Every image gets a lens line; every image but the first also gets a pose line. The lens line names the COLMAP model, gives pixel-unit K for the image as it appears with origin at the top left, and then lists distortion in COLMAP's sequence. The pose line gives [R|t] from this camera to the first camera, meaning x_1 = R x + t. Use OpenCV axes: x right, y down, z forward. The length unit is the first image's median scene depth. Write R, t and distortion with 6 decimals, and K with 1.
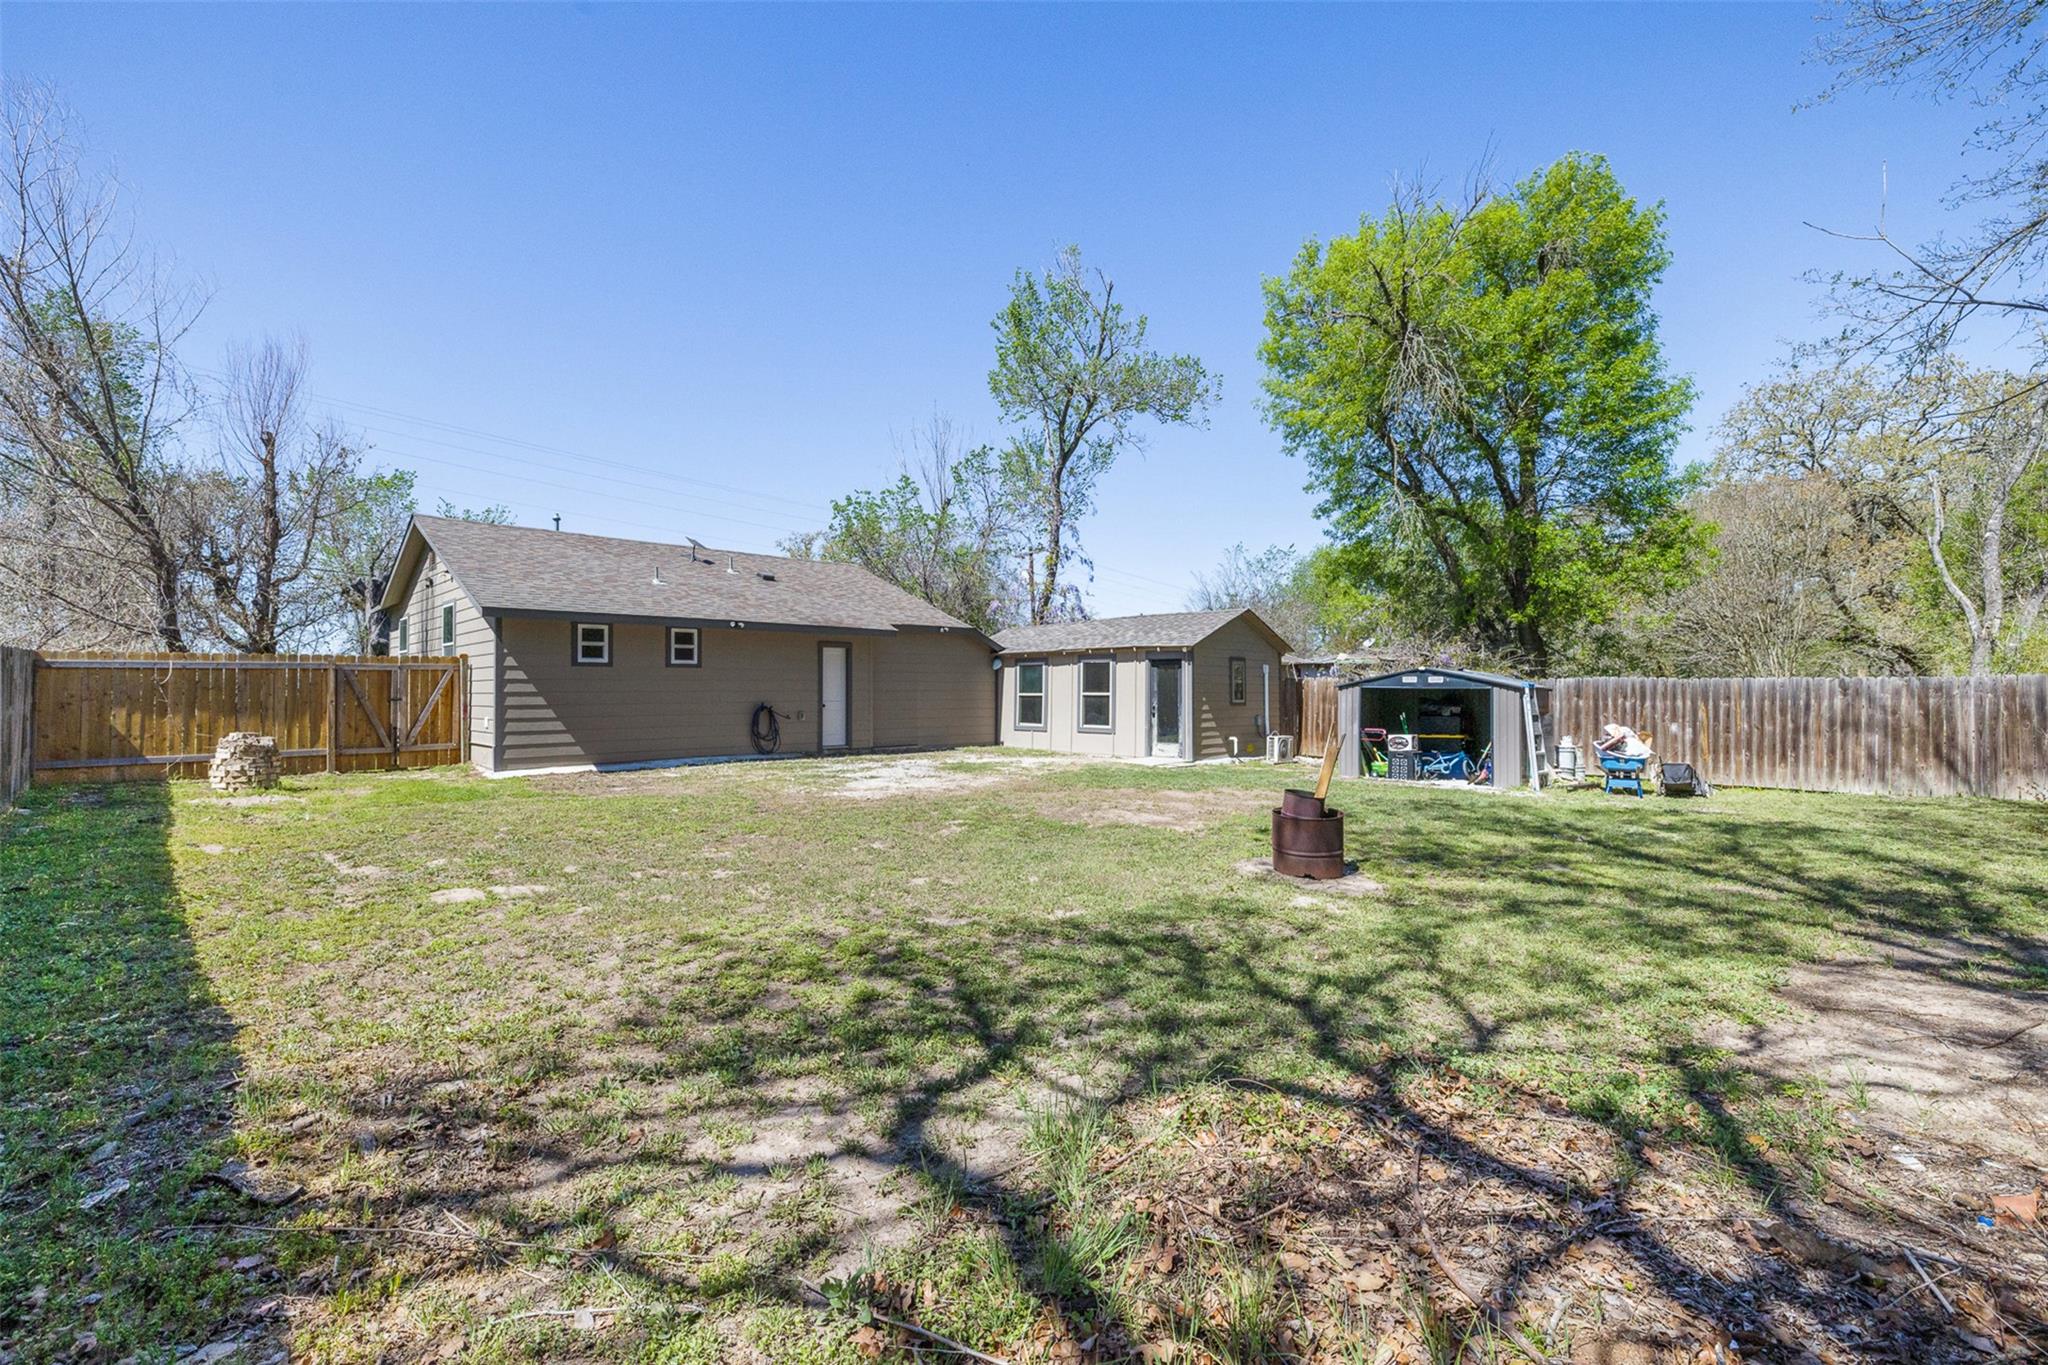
lens RADIAL K [[841.7, 0, 1028.2], [0, 841.7, 686.9], [0, 0, 1]] dist [-0.000618, -0.000261]
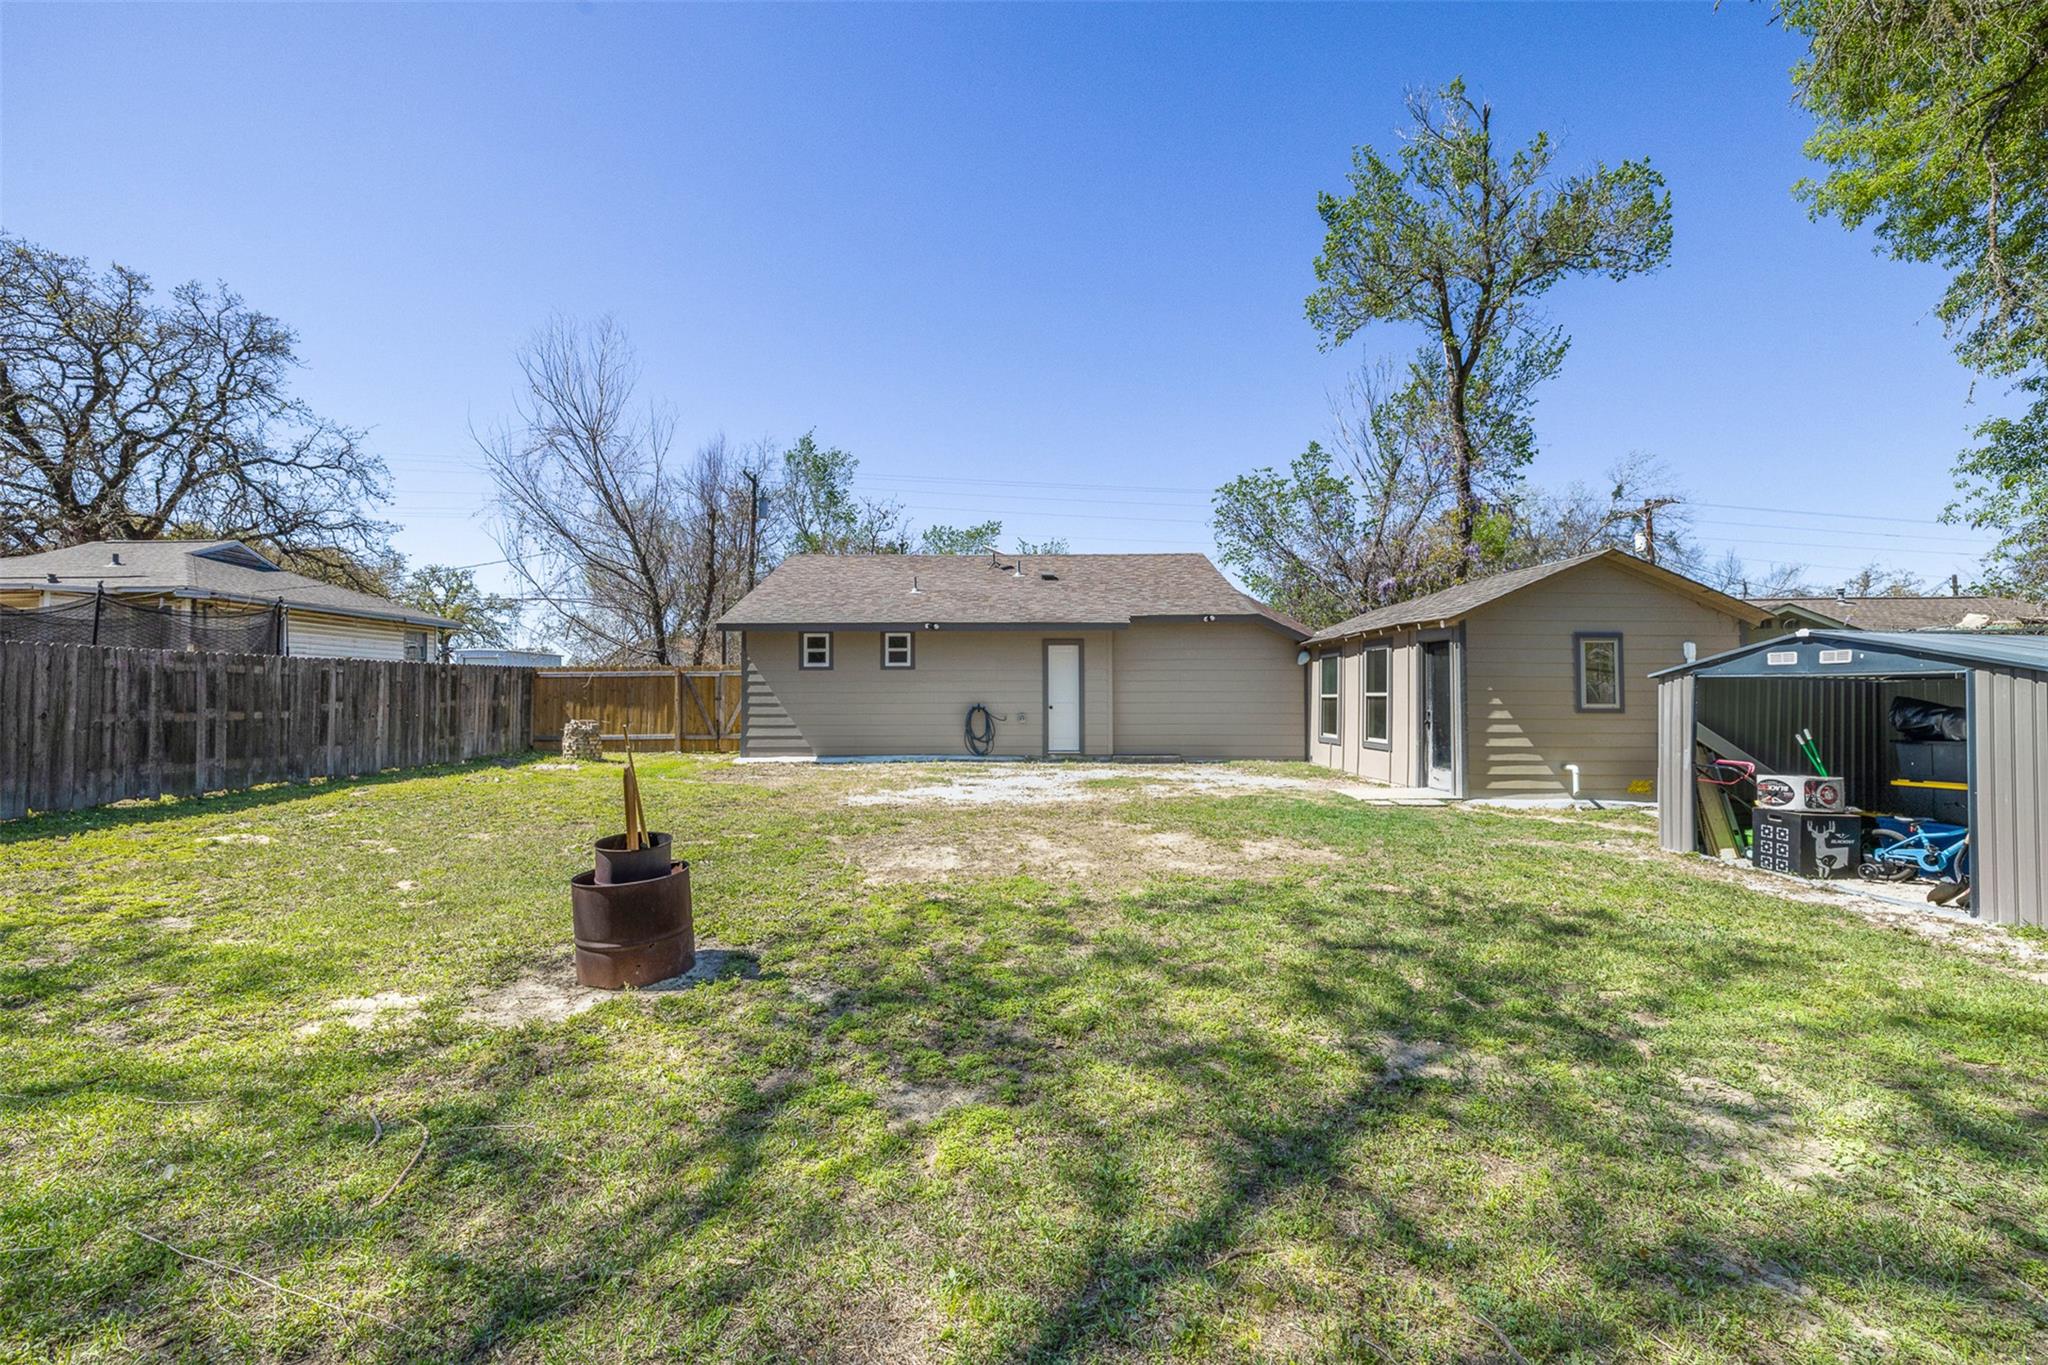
lens RADIAL K [[841.7, 0, 1032.5], [0, 841.7, 680.9], [0, 0, 1]] dist [-0.000618, -0.000261]
pose [[0.725240, -0.013828, -0.688358, 0.413835], [0.003449, 0.999859, -0.016452, 0.008801], [0.688488, 0.009558, 0.725185, 0.325641]]
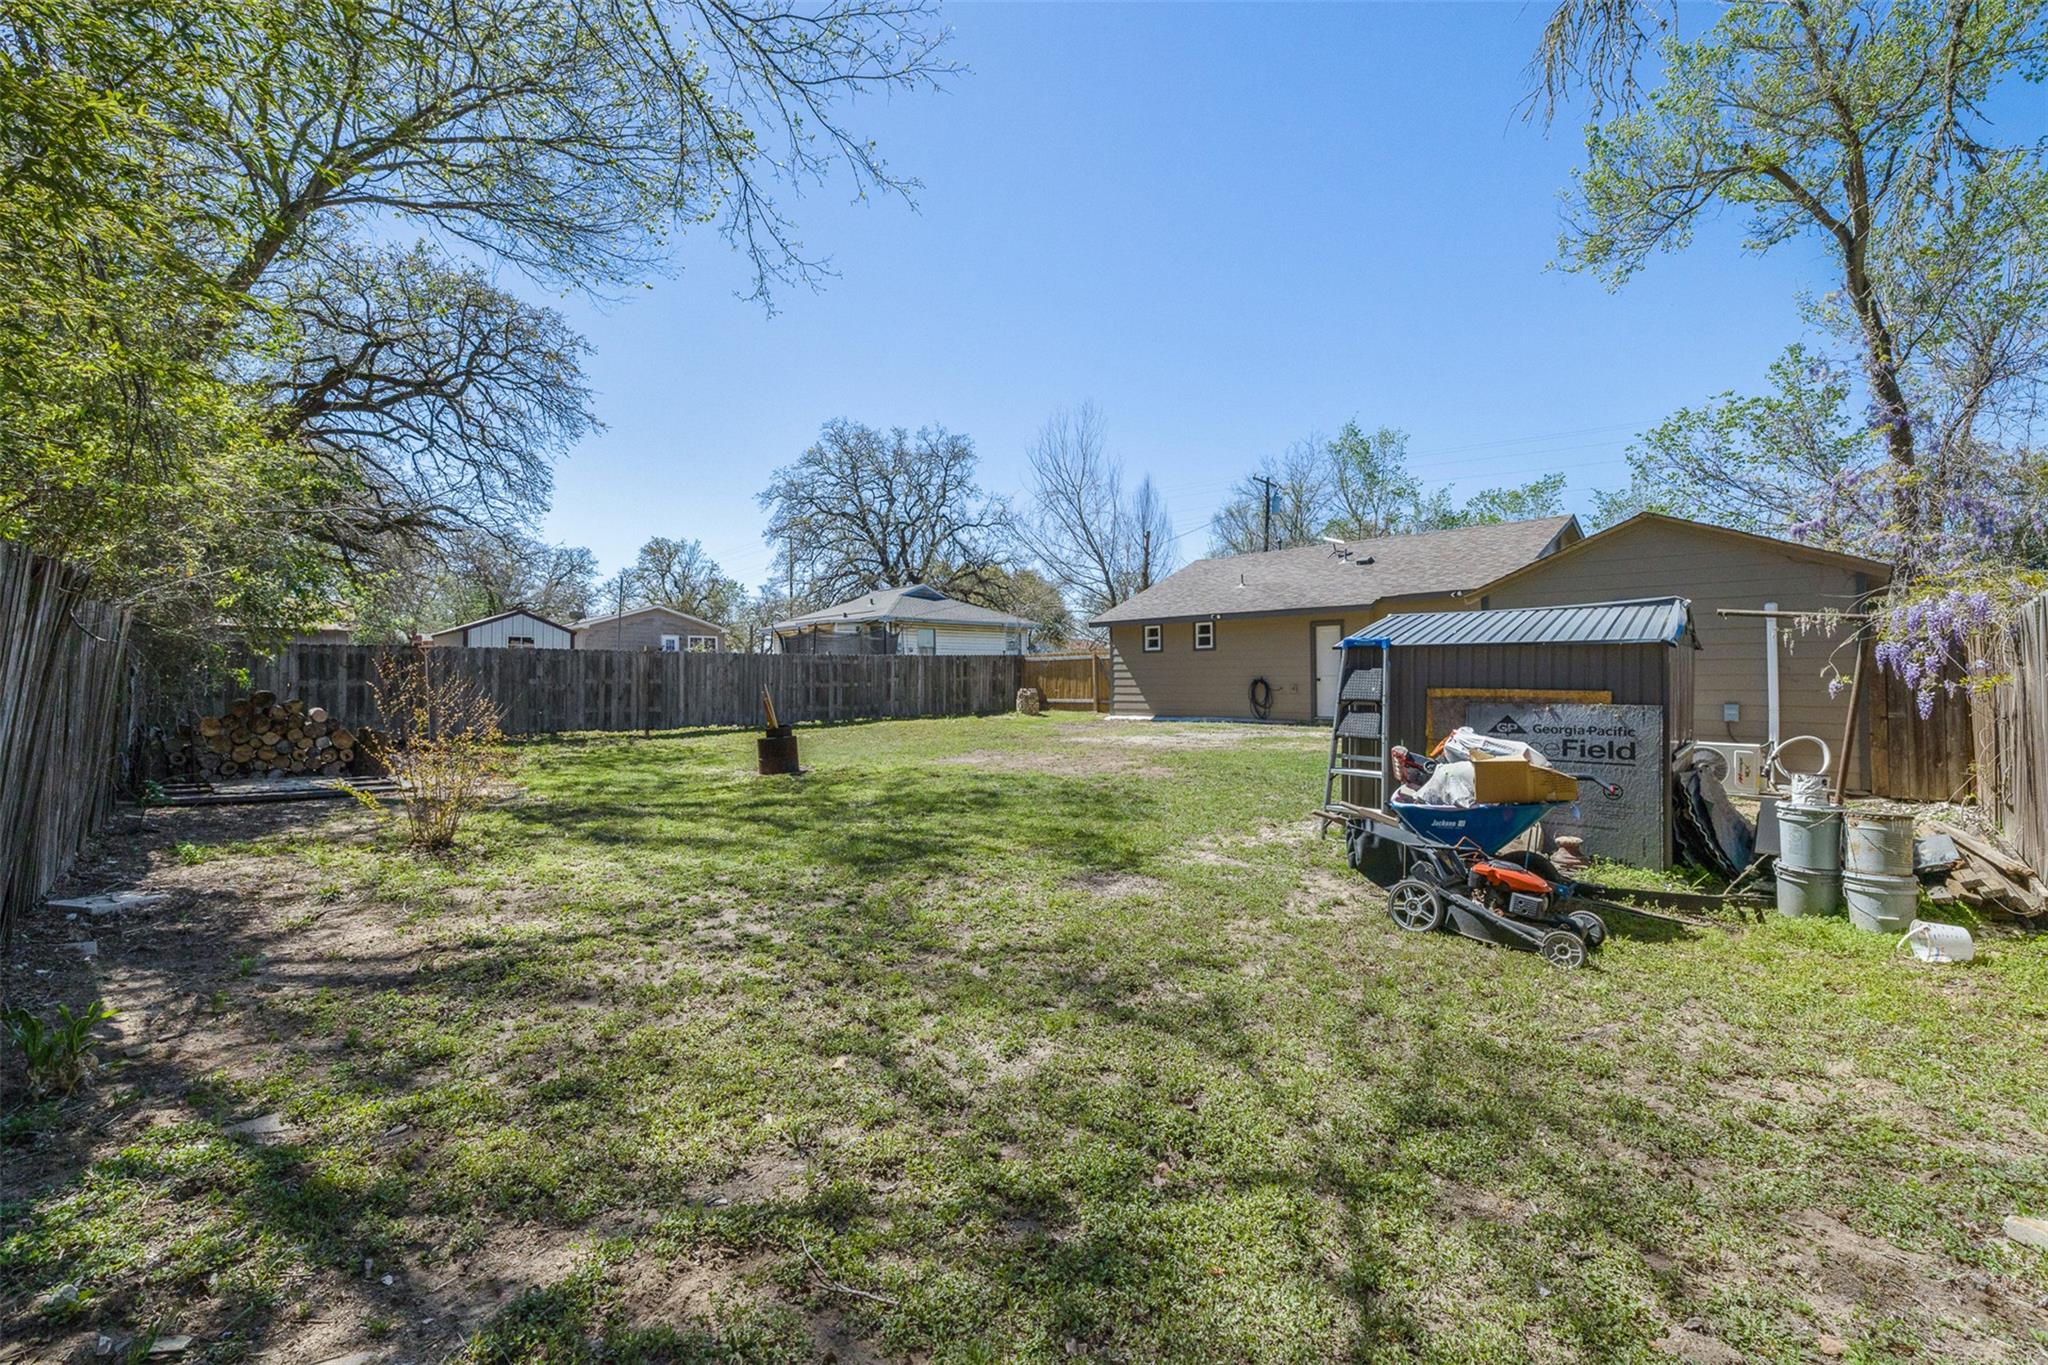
lens RADIAL K [[841.7, 0, 1023.1], [0, 841.7, 683.6], [0, 0, 1]] dist [-0.000618, -0.000261]
pose [[0.039483, 0.007856, -0.999189, 0.904553], [0.011843, 0.999895, 0.008329, 0.015244], [0.999150, -0.012163, 0.039386, 0.604734]]
